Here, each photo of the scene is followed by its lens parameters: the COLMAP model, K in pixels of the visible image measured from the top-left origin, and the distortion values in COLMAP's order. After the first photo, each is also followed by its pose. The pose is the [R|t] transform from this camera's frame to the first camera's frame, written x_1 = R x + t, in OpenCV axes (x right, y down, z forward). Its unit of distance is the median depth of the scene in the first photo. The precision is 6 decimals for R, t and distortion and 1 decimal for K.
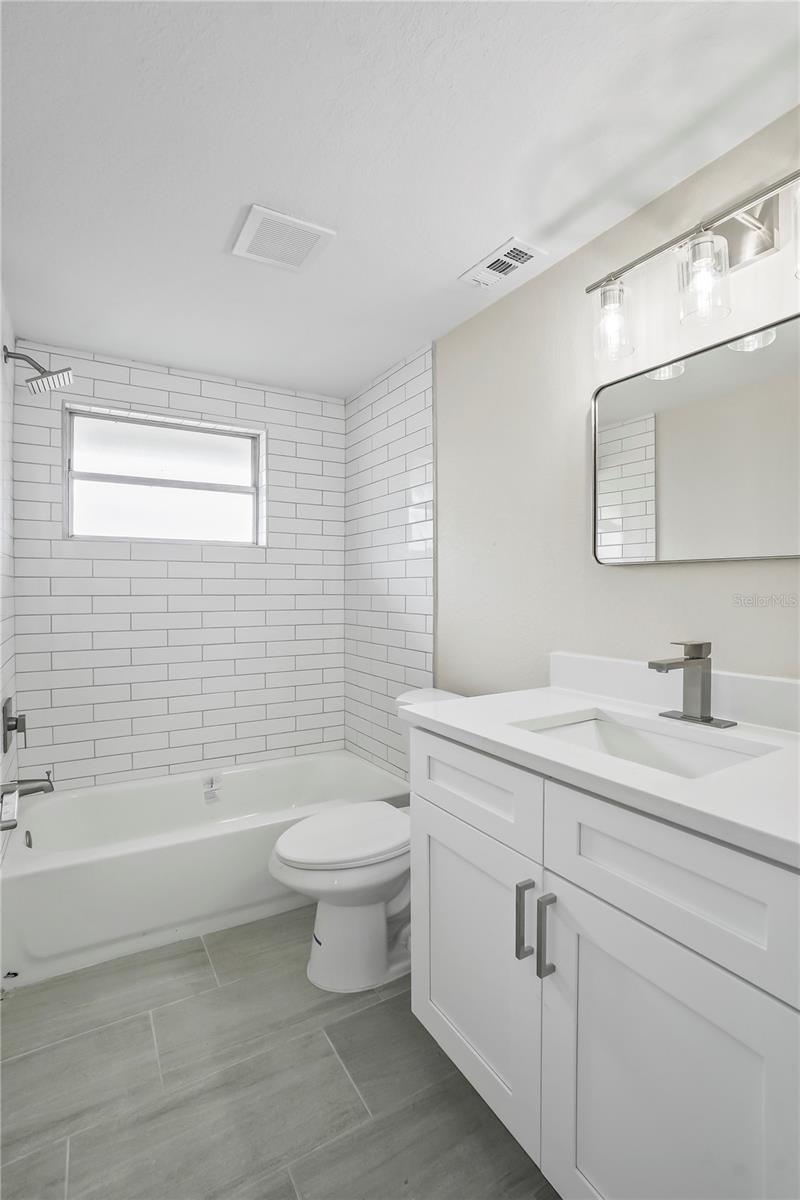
lens RADIAL K [[559.0, 0, 400.0], [0, 559.0, 600.0], [0, 0, 1]] dist [-0.059709, 0.020513]
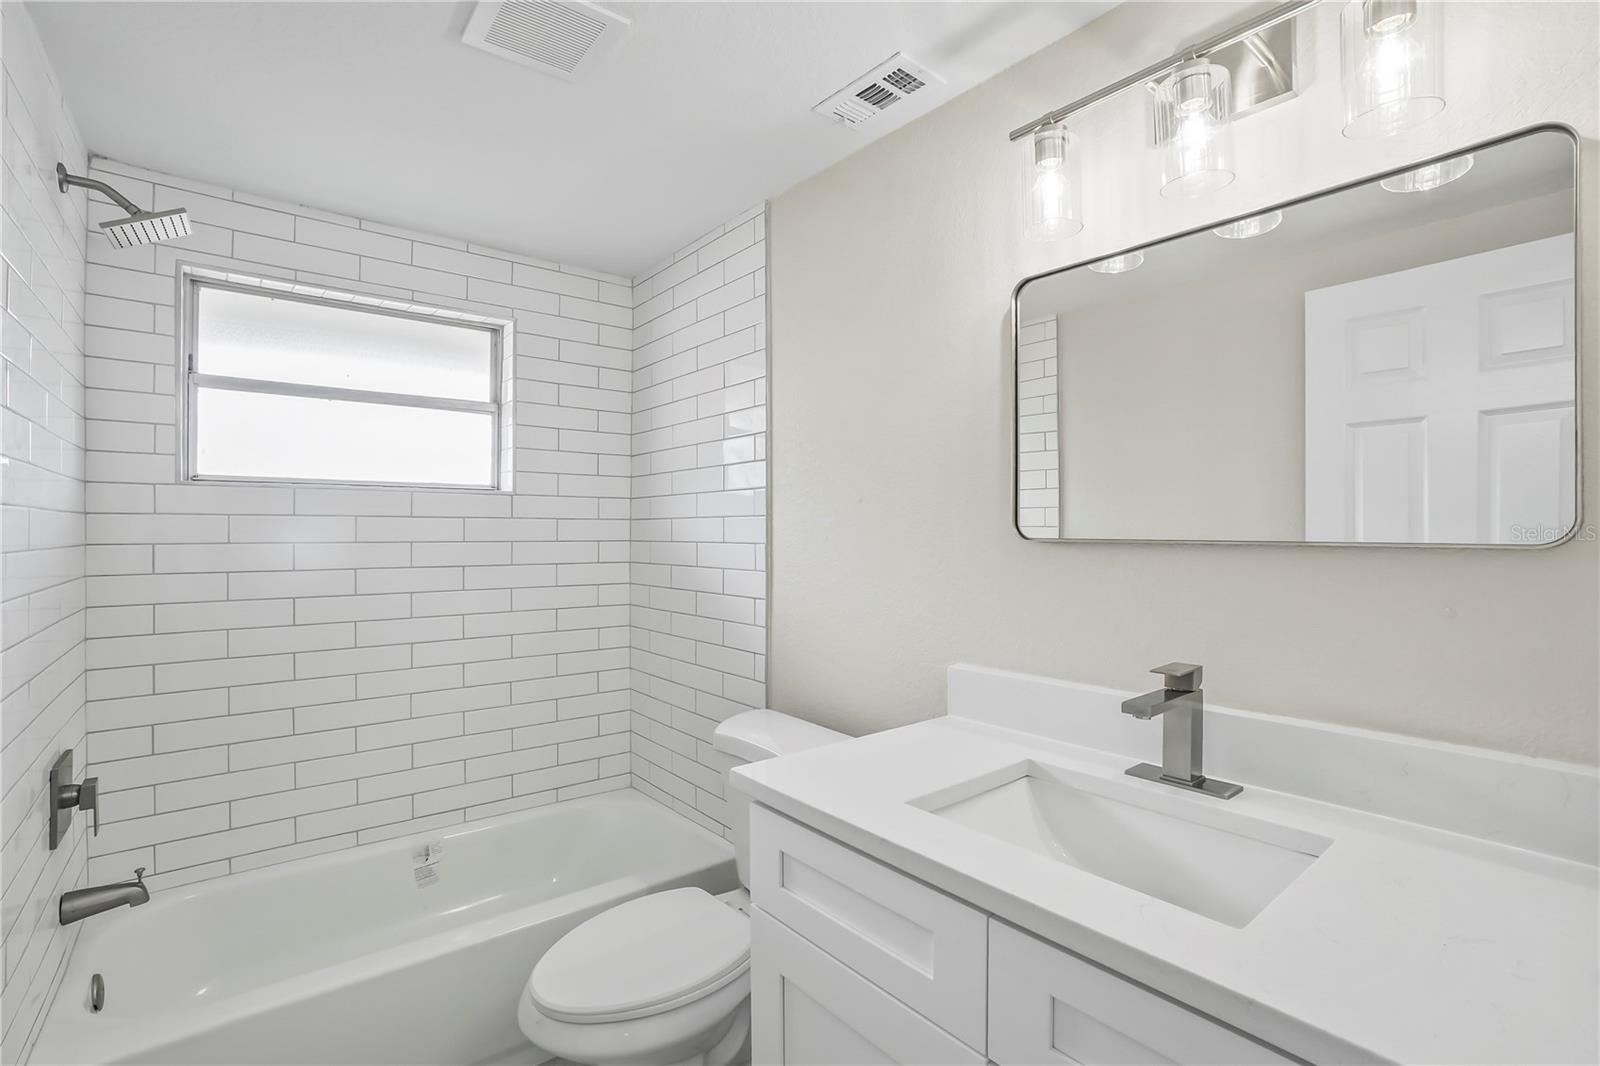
lens RADIAL K [[728.5, 0, 794.1], [0, 728.5, 528.4], [0, 0, 1]] dist [-0.060602, 0.022572]
pose [[0.990552, 0.000116, 0.137140, -0.028775], [0.002345, 0.999839, -0.017782, -0.043932], [-0.137120, 0.017936, 0.990392, 0.111994]]
